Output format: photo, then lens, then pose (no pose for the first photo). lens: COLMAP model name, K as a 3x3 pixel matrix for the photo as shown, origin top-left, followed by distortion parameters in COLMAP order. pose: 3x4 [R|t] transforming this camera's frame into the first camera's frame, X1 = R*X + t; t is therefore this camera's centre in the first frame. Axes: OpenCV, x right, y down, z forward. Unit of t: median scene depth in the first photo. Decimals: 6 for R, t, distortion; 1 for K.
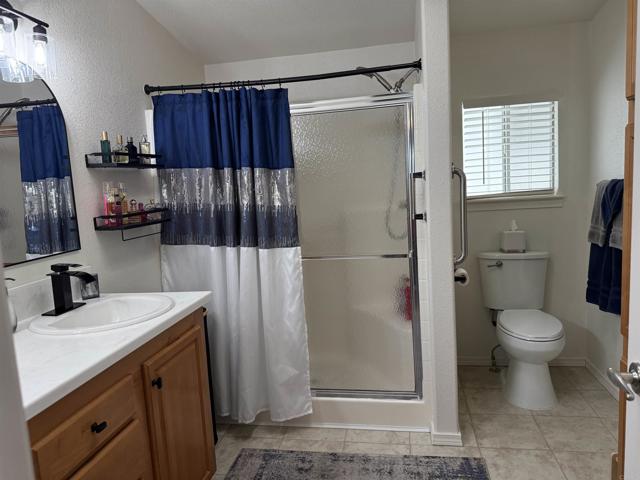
lens RADIAL K [[448.3, 0, 321.0], [0, 448.3, 239.1], [0, 0, 1]] dist [0.040231, -0.045706]
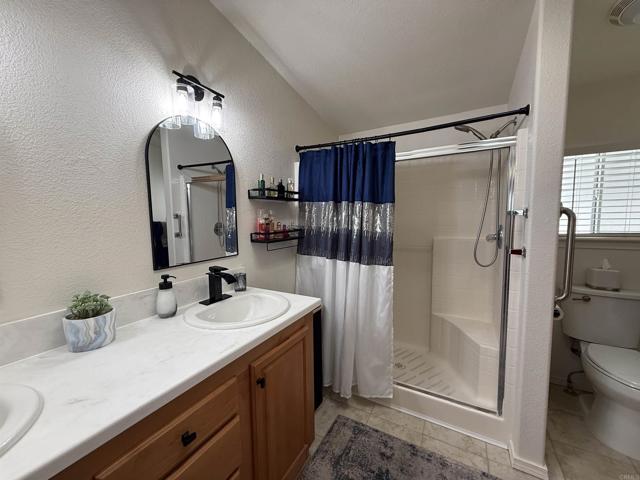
lens RADIAL K [[254.4, 0, 318.9], [0, 254.4, 238.5], [0, 0, 1]] dist [-0.000155, 0.000080]
pose [[0.942706, 0.072460, -0.325661, -0.025591], [-0.082972, 0.996380, -0.018485, -0.030355], [0.323143, 0.044447, 0.945306, 0.269702]]
